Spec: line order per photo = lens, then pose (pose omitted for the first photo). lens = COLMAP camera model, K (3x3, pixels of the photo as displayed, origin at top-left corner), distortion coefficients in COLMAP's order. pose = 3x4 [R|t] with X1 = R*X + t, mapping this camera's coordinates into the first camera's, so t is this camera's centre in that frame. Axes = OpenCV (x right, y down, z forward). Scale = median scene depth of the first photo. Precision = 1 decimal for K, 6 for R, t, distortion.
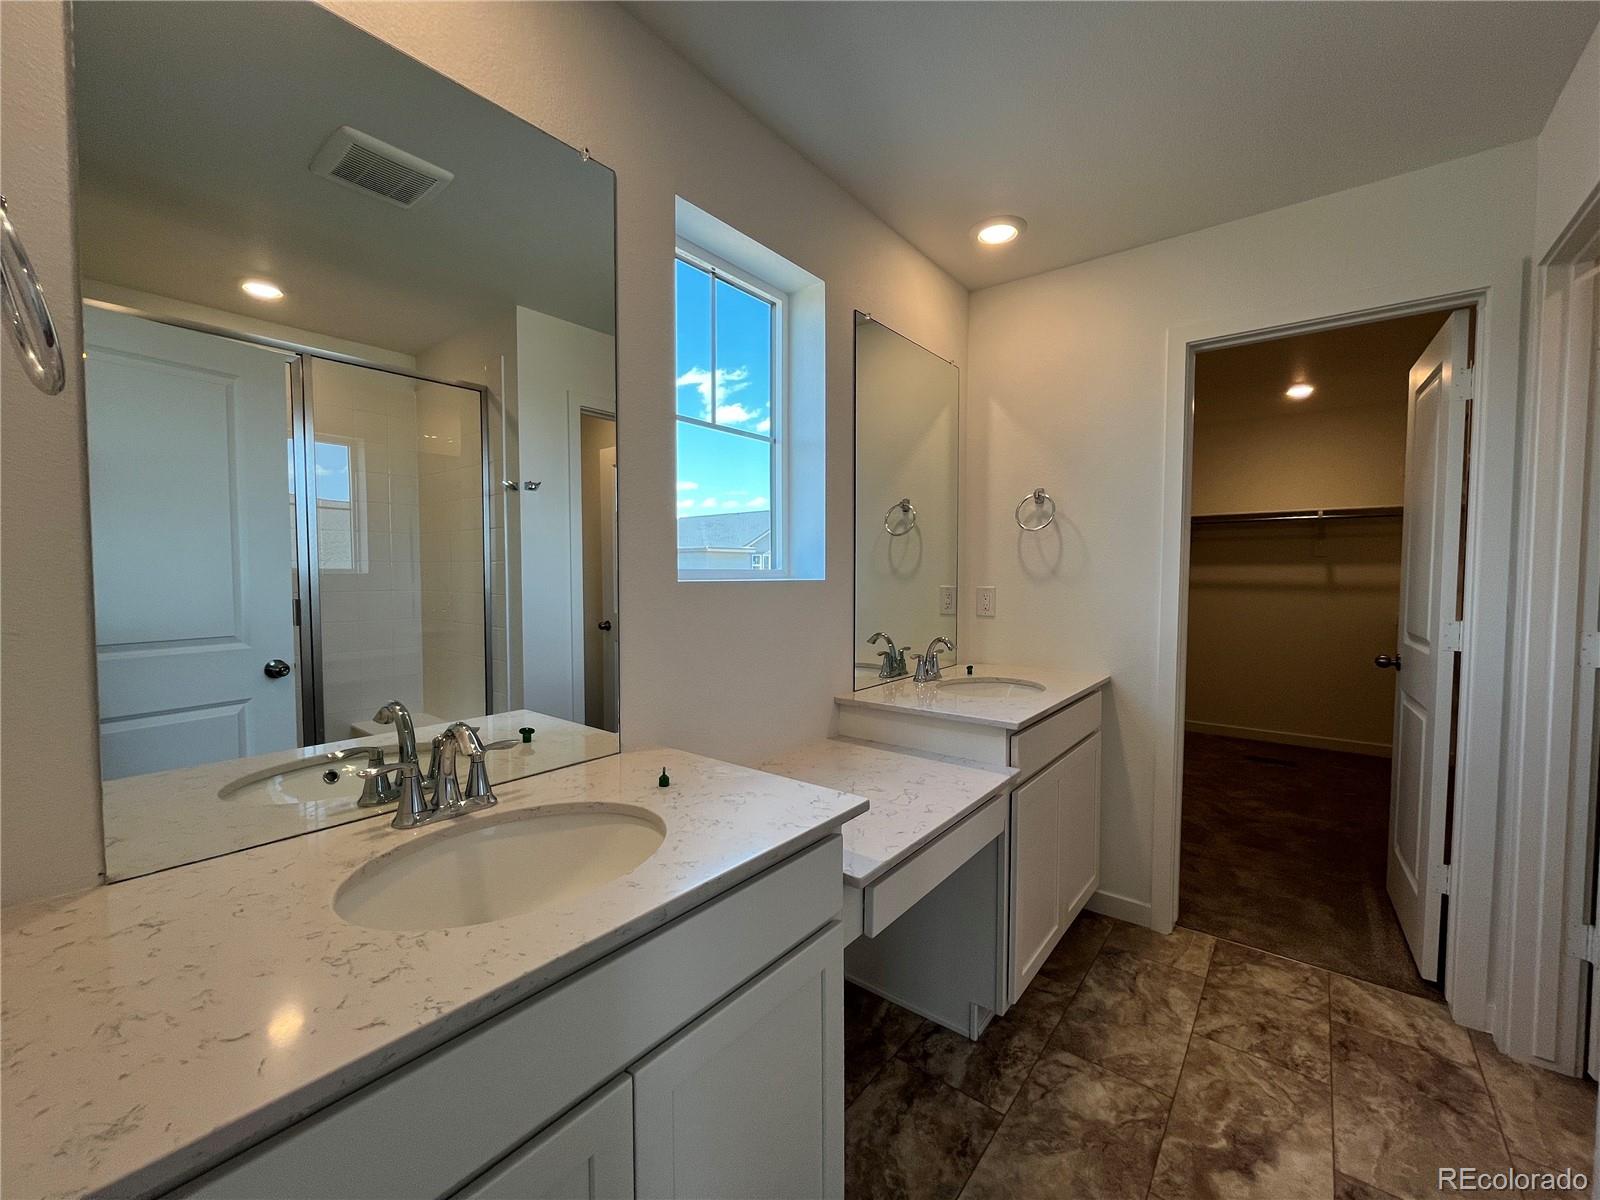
lens RADIAL K [[651.2, 0, 799.2], [0, 651.2, 594.4], [0, 0, 1]] dist [-0.003444, -0.000221]
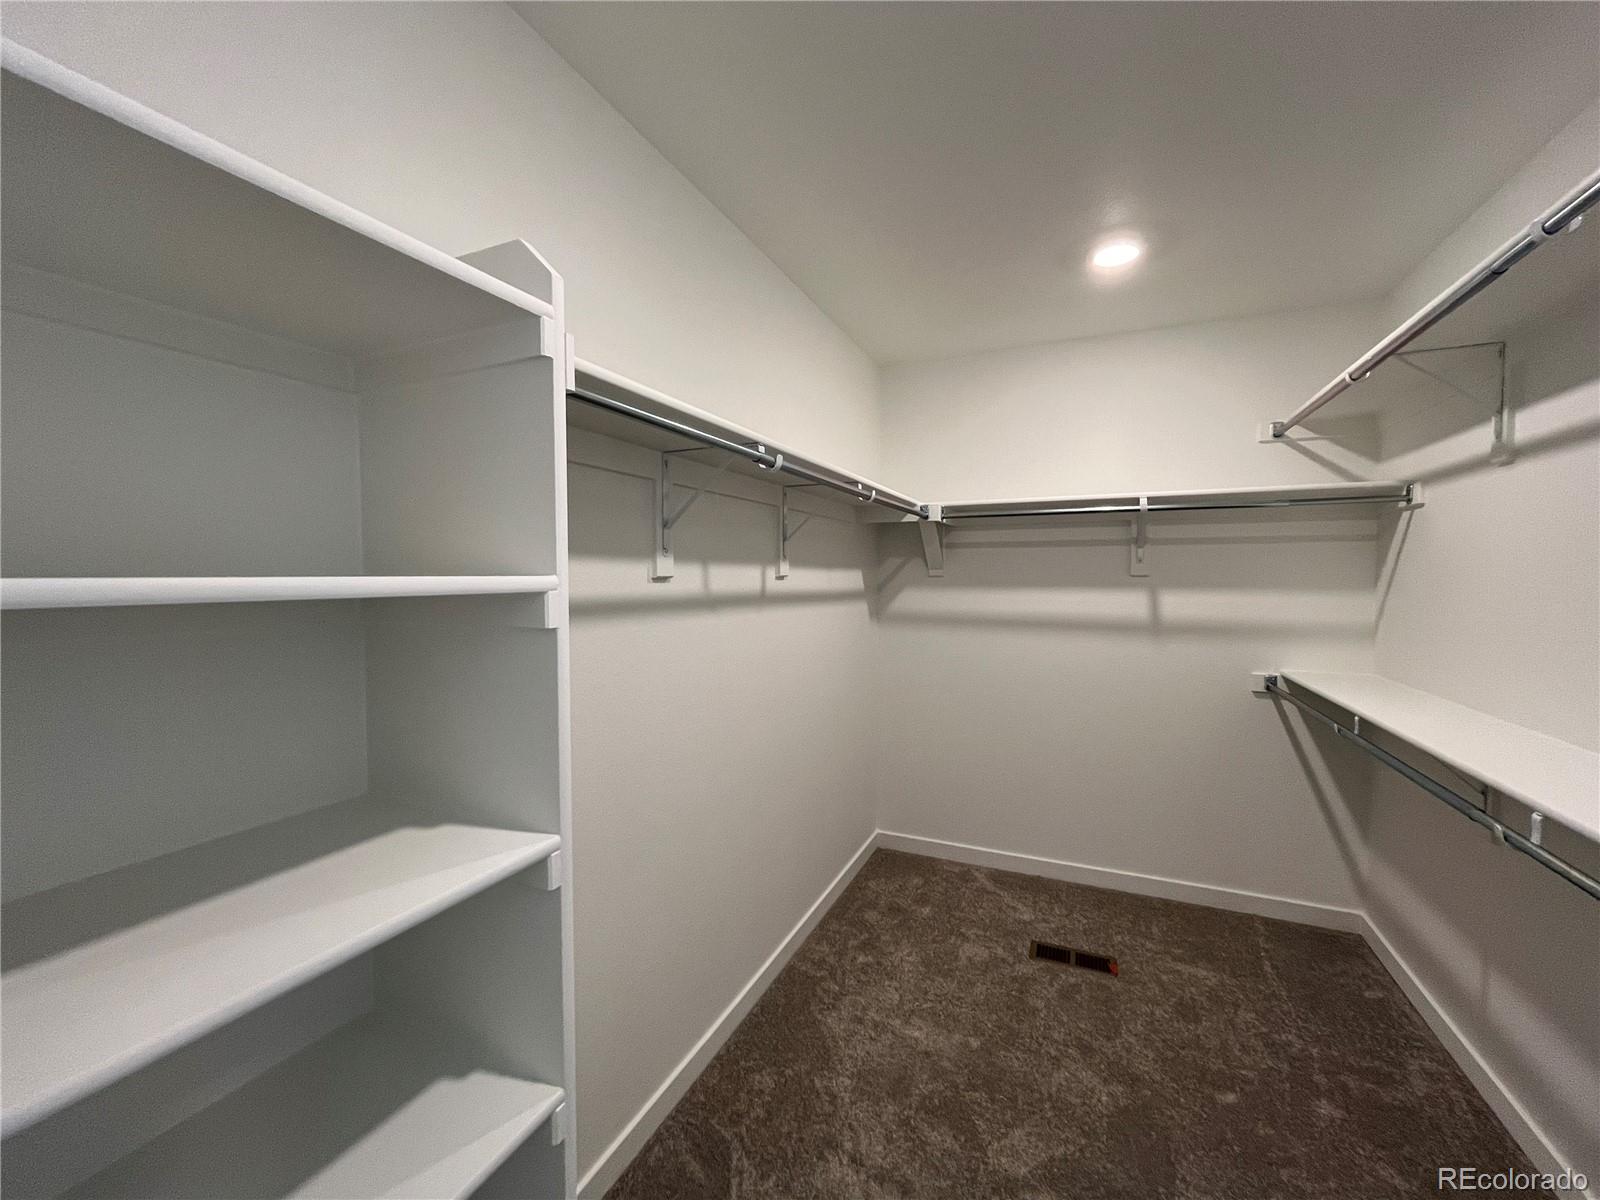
lens RADIAL K [[651.2, 0, 799.2], [0, 651.2, 598.6], [0, 0, 1]] dist [-0.003444, -0.000221]
pose [[0.969437, -0.013370, 0.244975, 0.367673], [0.013885, 0.999904, -0.000375, -0.043086], [-0.244946, 0.003765, 0.969529, 0.518635]]
